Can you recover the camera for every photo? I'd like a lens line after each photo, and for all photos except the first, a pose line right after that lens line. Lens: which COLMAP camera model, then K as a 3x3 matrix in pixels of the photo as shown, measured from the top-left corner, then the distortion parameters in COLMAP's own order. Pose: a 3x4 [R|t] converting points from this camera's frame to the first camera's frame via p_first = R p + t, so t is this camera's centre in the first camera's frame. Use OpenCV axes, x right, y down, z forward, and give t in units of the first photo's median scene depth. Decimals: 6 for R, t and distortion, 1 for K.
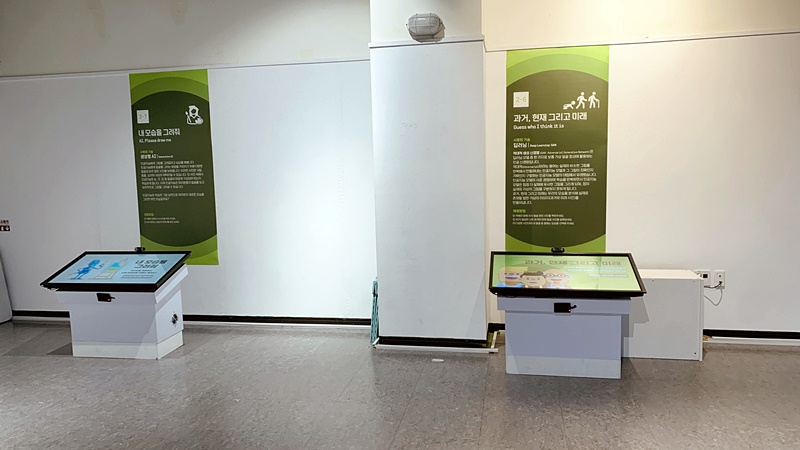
lens RADIAL K [[611.0, 0, 401.2], [0, 611.0, 223.3], [0, 0, 1]] dist [0.027233, -0.030998]
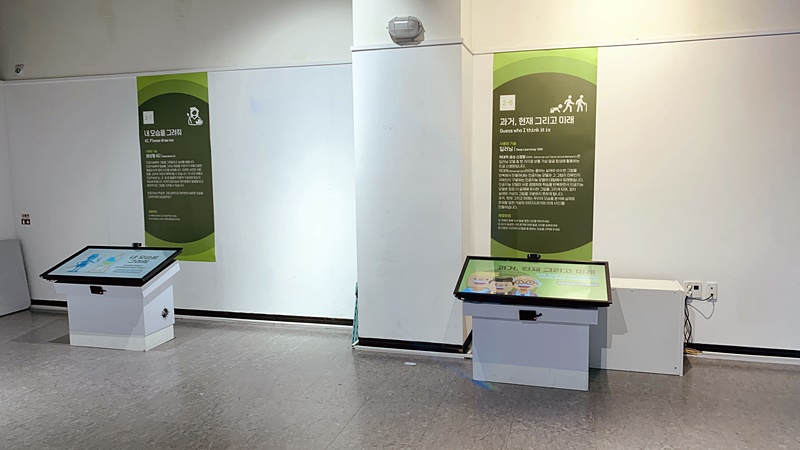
lens RADIAL K [[611.0, 0, 407.8], [0, 611.0, 222.5], [0, 0, 1]] dist [0.027233, -0.030998]
pose [[0.995374, 0.021357, -0.093671, 0.135387], [-0.021411, 0.999771, 0.000424, -0.006383], [0.093659, 0.001583, 0.995603, 0.004201]]
